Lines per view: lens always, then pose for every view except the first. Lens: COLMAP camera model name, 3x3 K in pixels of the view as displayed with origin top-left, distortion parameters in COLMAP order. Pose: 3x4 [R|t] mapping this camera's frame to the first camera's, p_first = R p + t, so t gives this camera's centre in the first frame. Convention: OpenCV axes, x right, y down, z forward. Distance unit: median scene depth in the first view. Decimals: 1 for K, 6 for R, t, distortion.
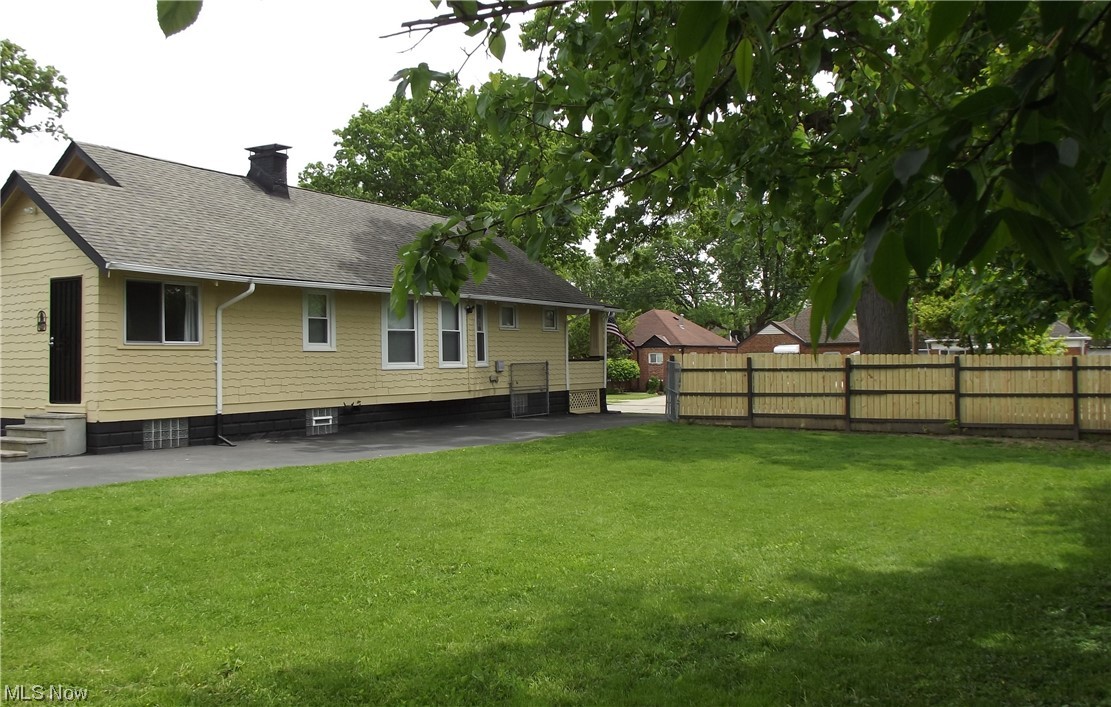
lens RADIAL K [[932.2, 0, 558.3], [0, 932.2, 349.3], [0, 0, 1]] dist [-0.098164, 0.059518]
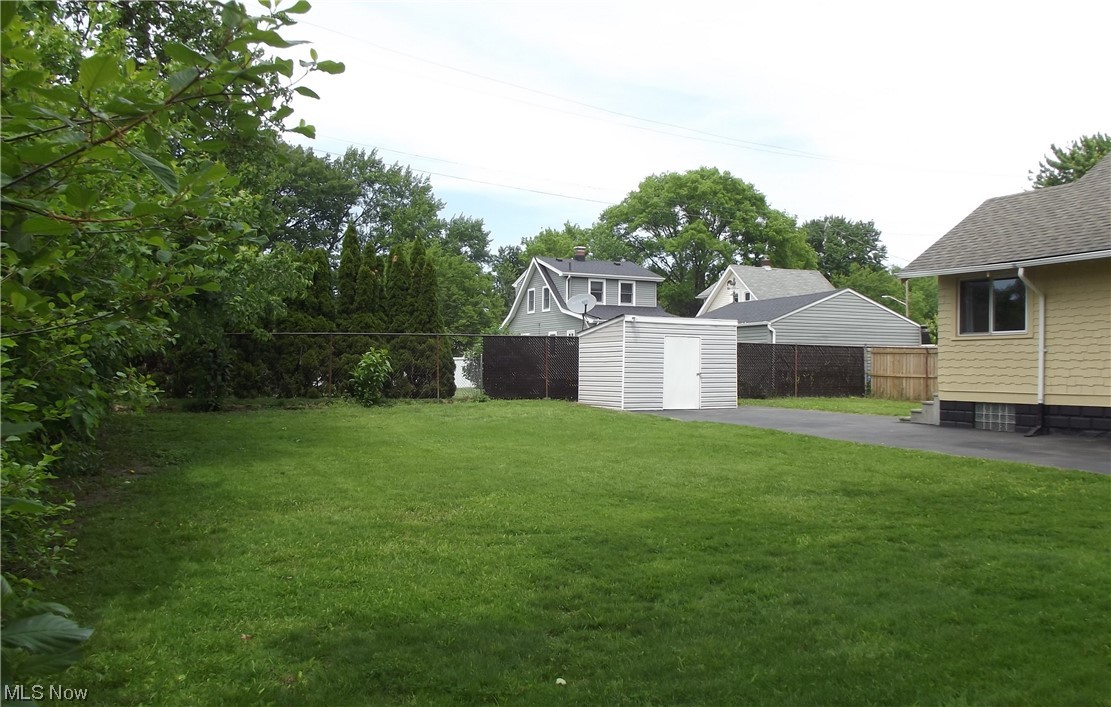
lens RADIAL K [[932.2, 0, 556.2], [0, 932.2, 355.5], [0, 0, 1]] dist [-0.098164, 0.059518]
pose [[-0.551022, 0.015717, -0.834343, 0.733477], [0.031644, 0.999497, -0.002071, 0.005394], [0.833891, -0.027543, -0.551242, 1.137337]]
